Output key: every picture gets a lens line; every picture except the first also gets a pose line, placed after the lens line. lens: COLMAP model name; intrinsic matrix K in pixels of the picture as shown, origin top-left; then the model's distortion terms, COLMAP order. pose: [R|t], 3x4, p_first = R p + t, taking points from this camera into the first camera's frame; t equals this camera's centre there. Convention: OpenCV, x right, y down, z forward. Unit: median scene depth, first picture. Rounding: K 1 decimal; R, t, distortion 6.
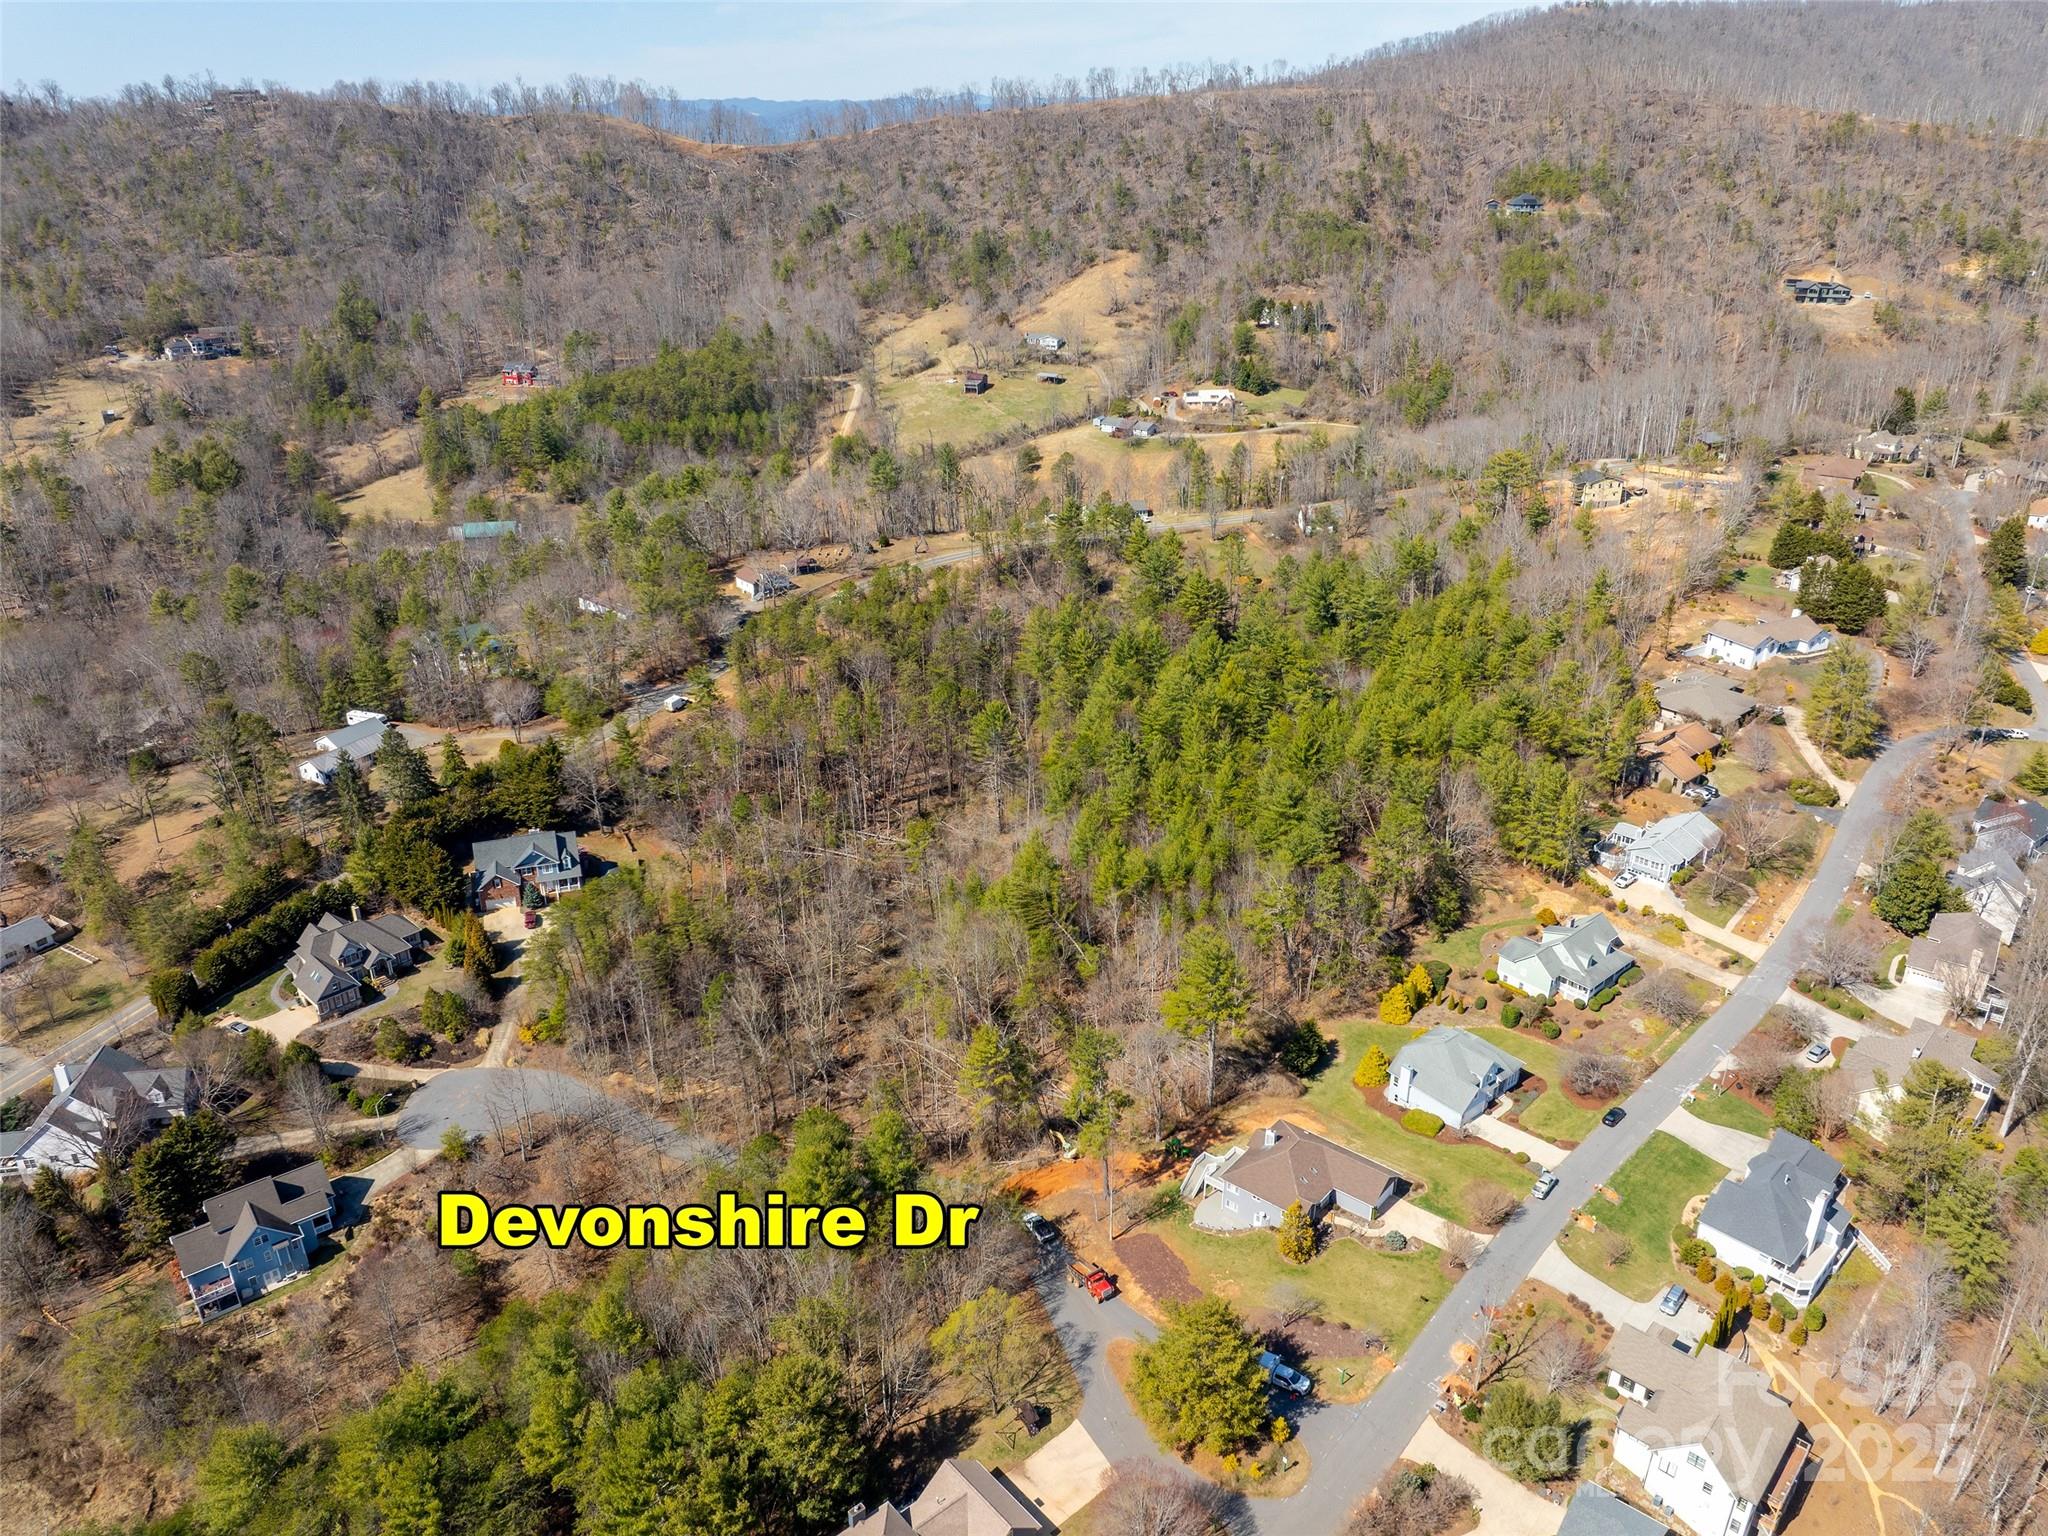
lens RADIAL K [[1432.4, 0, 1027.0], [0, 1432.4, 773.3], [0, 0, 1]] dist [-0.045708, 0.020055]
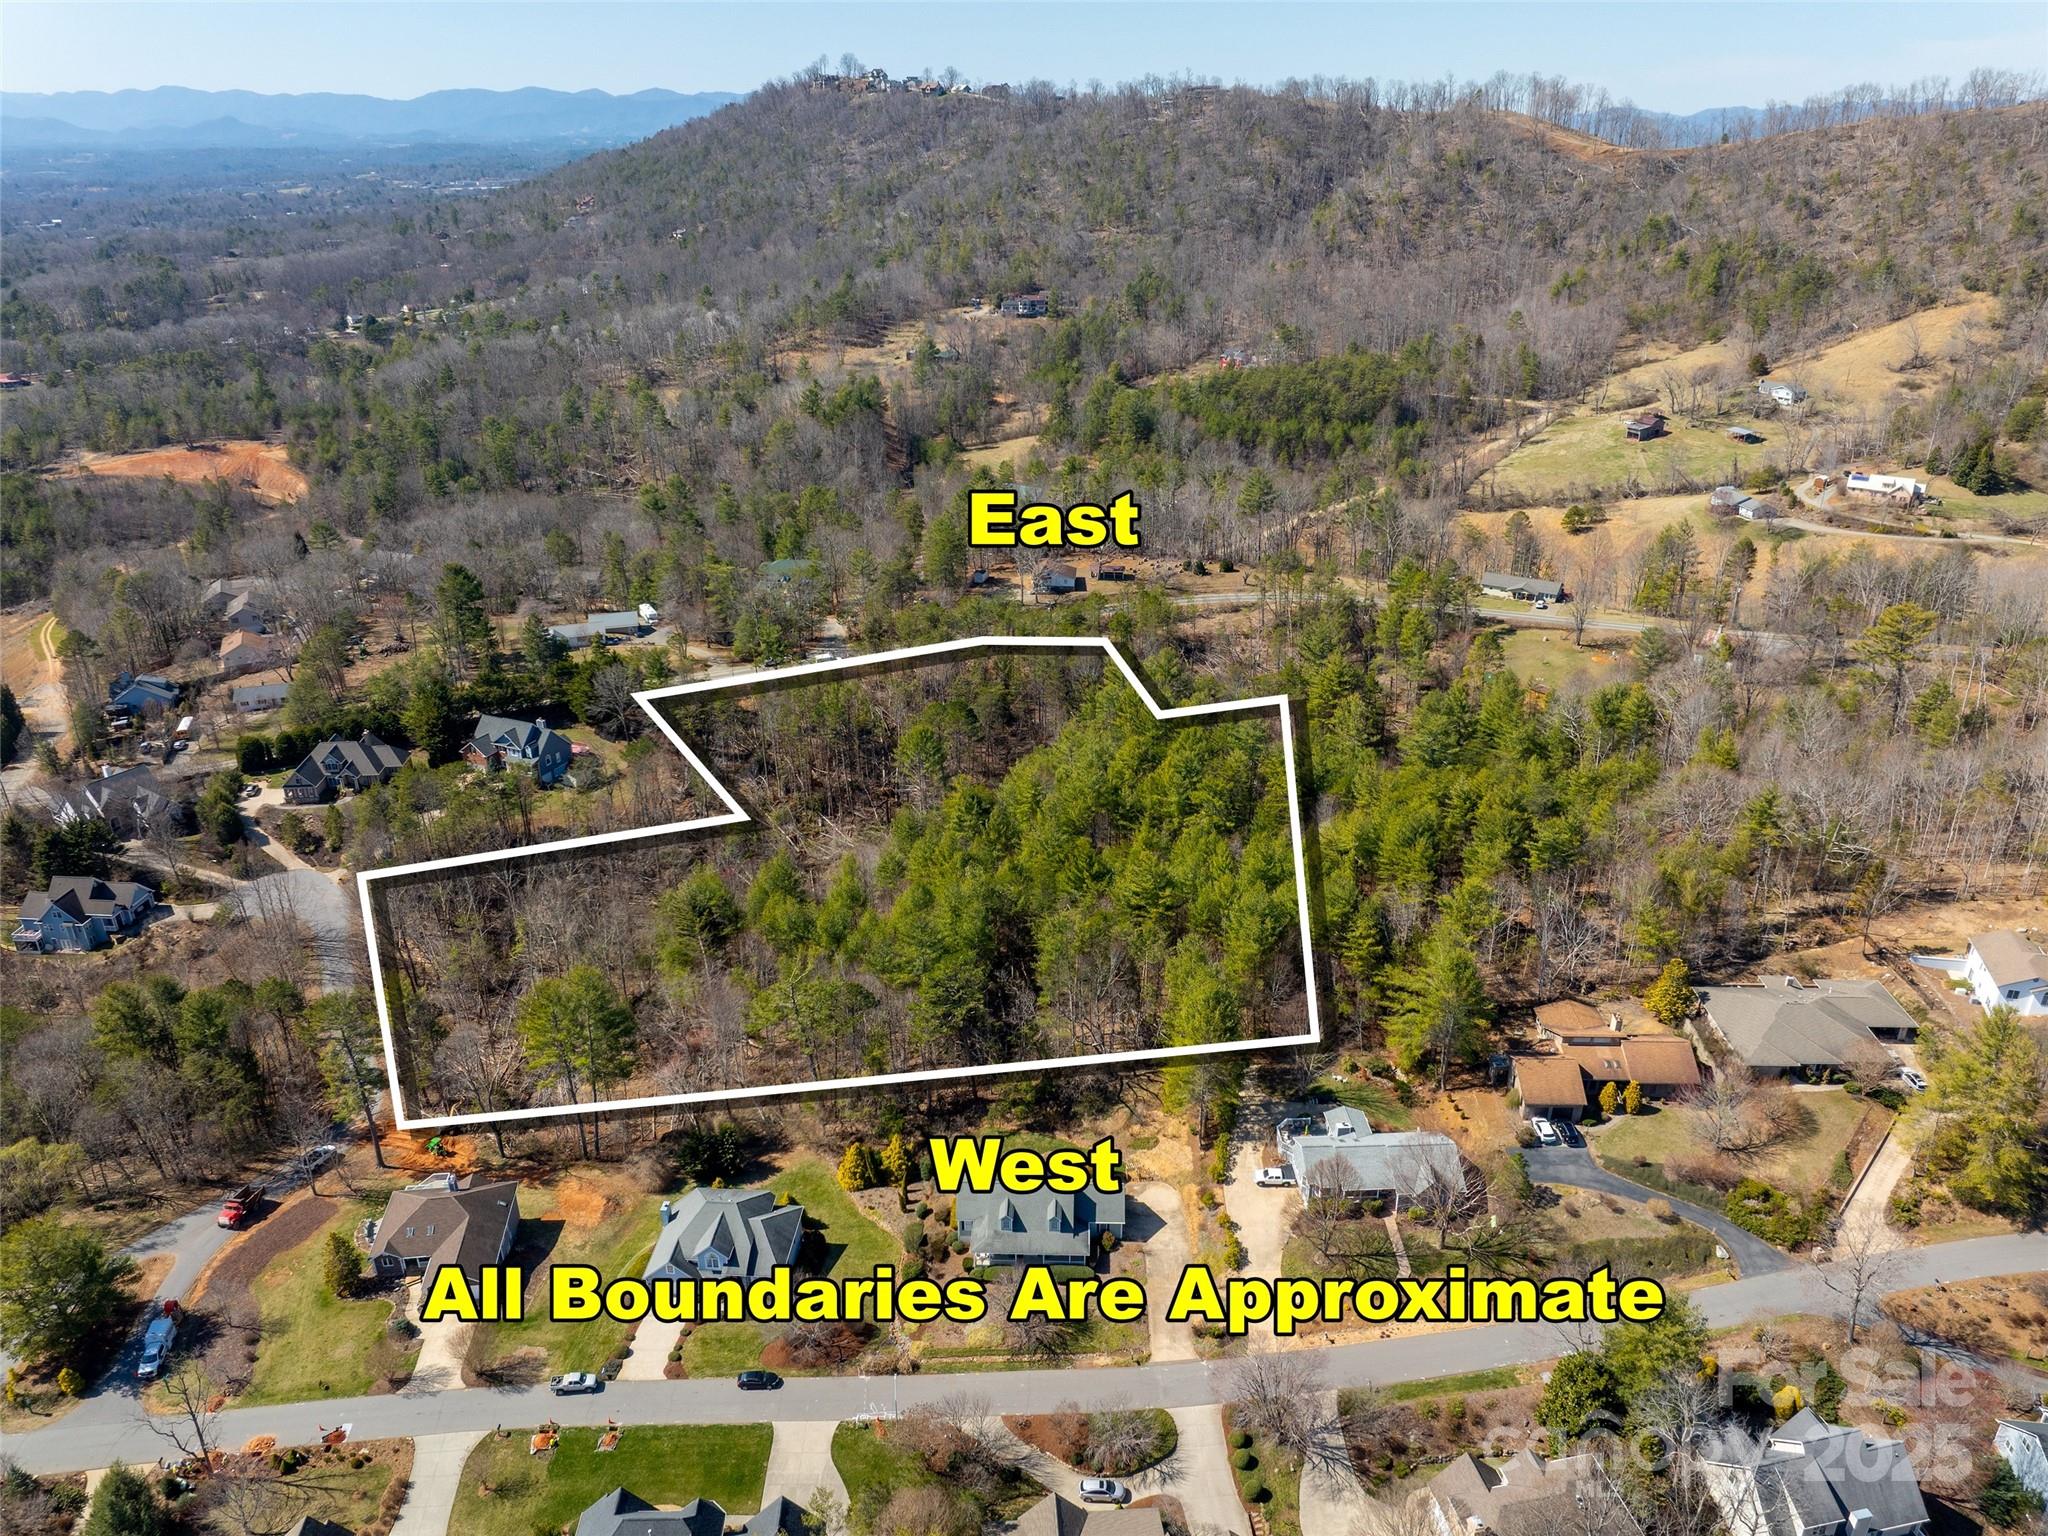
lens RADIAL K [[1432.4, 0, 1025.3], [0, 1432.4, 761.0], [0, 0, 1]] dist [-0.045708, 0.020055]
pose [[0.735266, 0.275978, -0.619047, 0.313049], [-0.279477, 0.955536, 0.094043, -0.068746], [0.617476, 0.103863, 0.779703, 0.151275]]
